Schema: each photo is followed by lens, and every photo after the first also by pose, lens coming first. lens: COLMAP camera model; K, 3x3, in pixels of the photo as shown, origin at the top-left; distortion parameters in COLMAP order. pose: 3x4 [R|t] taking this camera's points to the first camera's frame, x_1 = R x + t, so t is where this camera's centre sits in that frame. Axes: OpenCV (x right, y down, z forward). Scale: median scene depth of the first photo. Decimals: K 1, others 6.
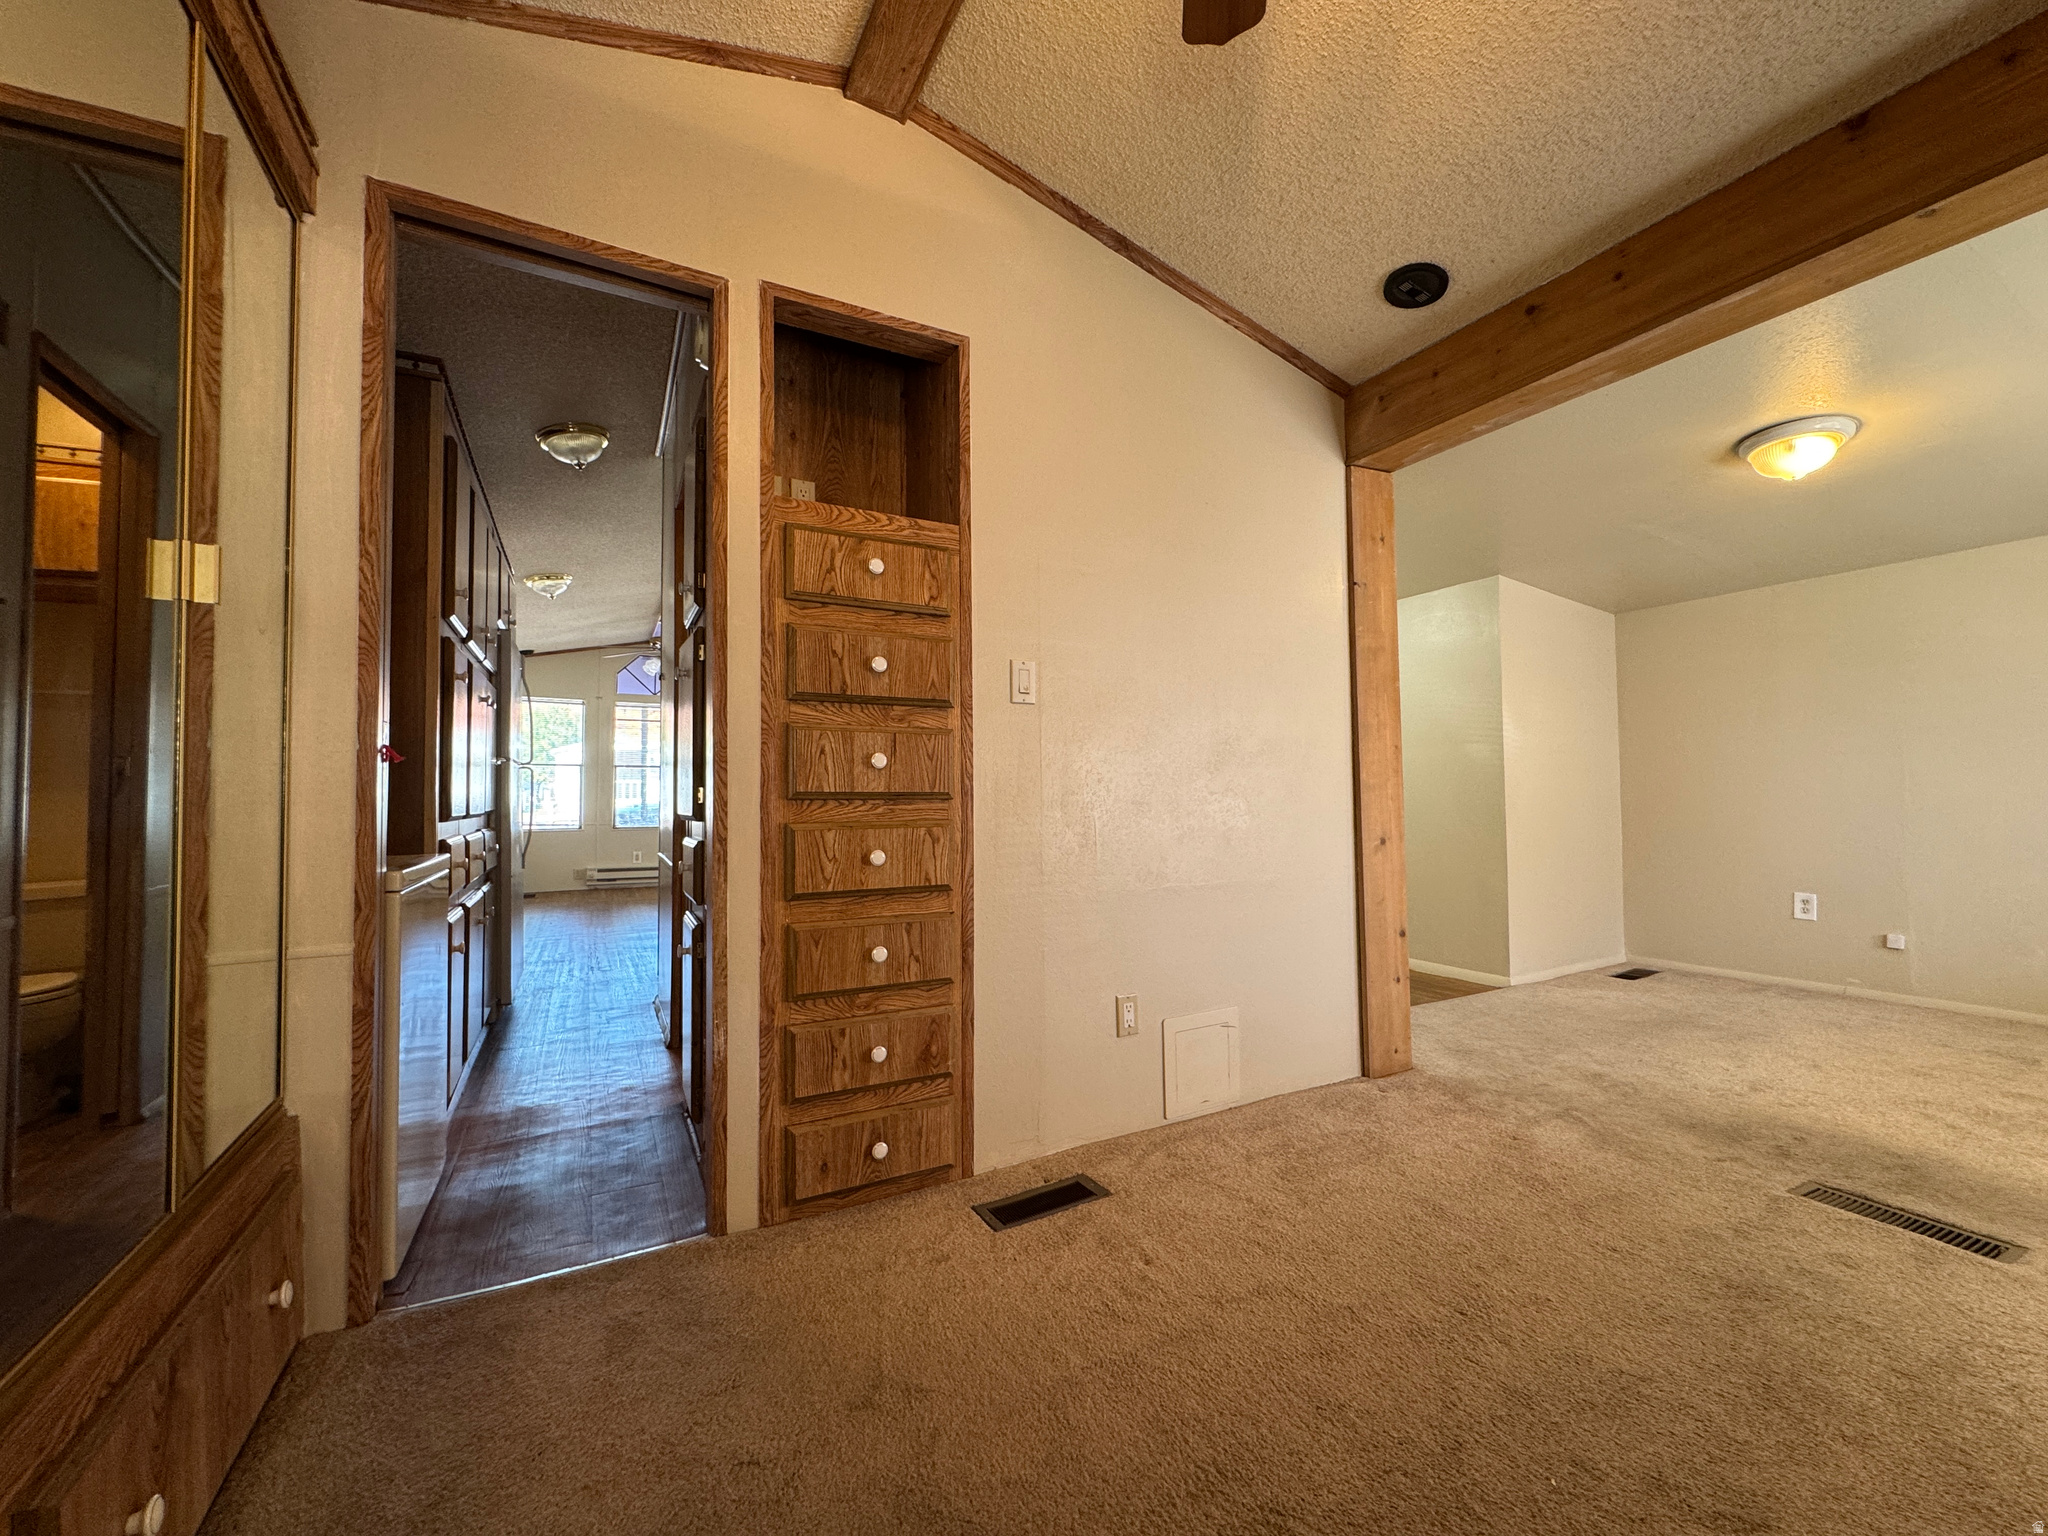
lens RADIAL K [[808.8, 0, 1024.0], [0, 808.8, 768.0], [0, 0, 1]] dist [-0.002937, -0.000043]
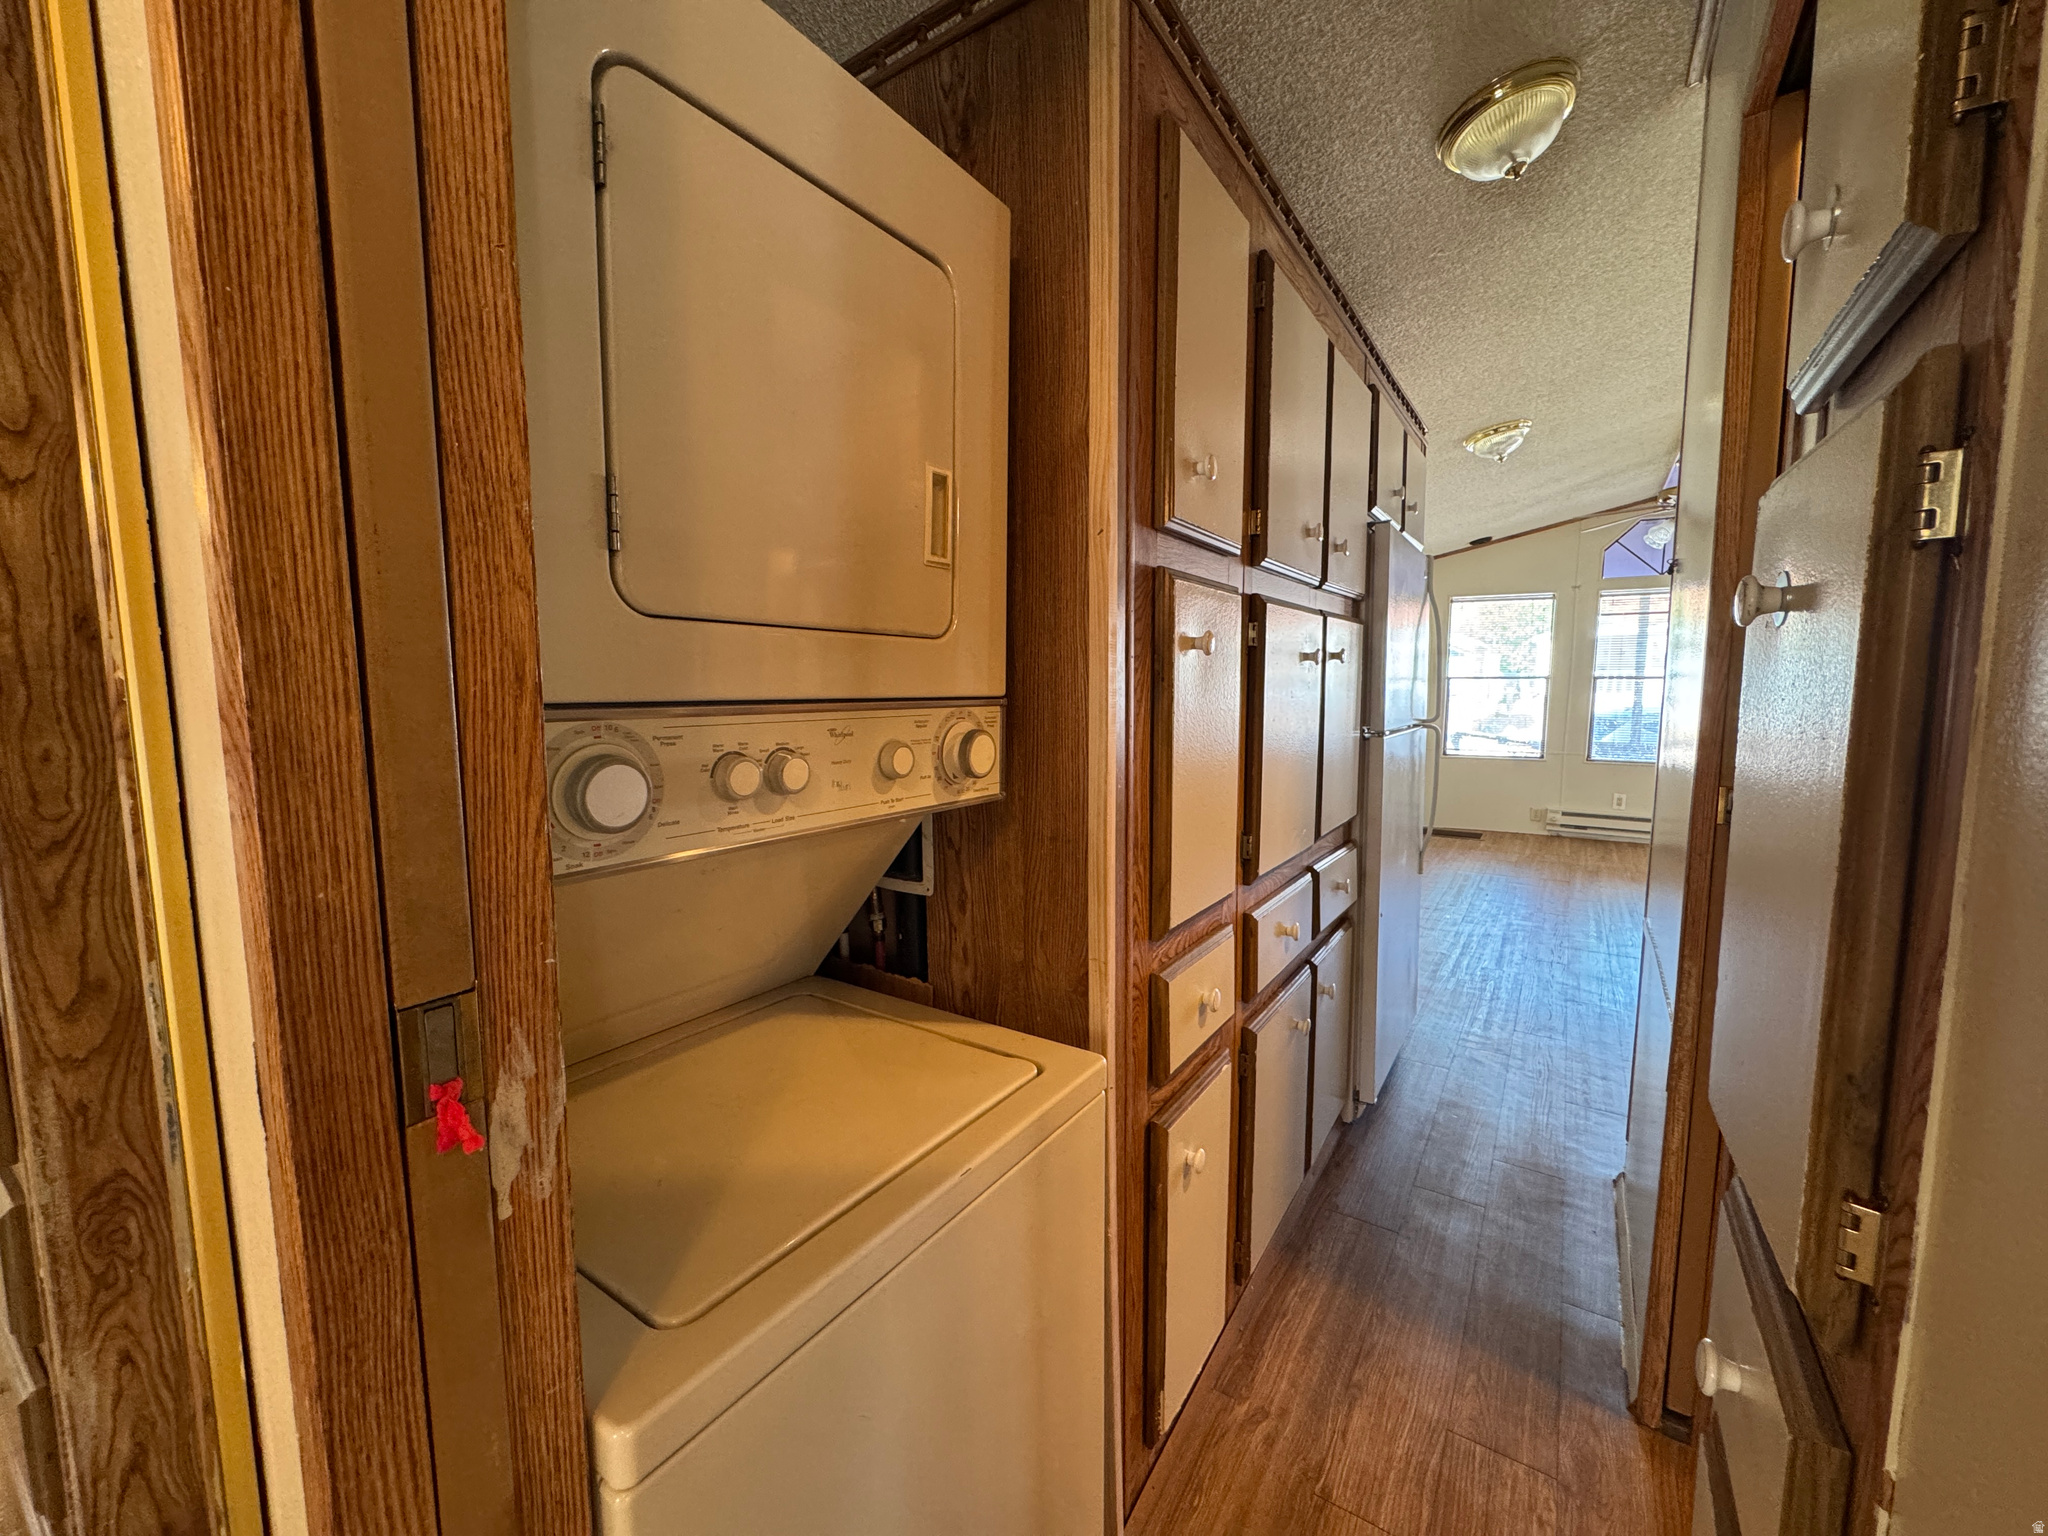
lens RADIAL K [[808.8, 0, 1024.0], [0, 808.8, 768.0], [0, 0, 1]] dist [-0.002937, -0.000043]
pose [[0.462104, 0.096048, -0.881609, -0.168536], [0.029439, 0.991908, 0.123495, -0.056620], [0.886337, -0.083021, 0.455537, 0.374336]]
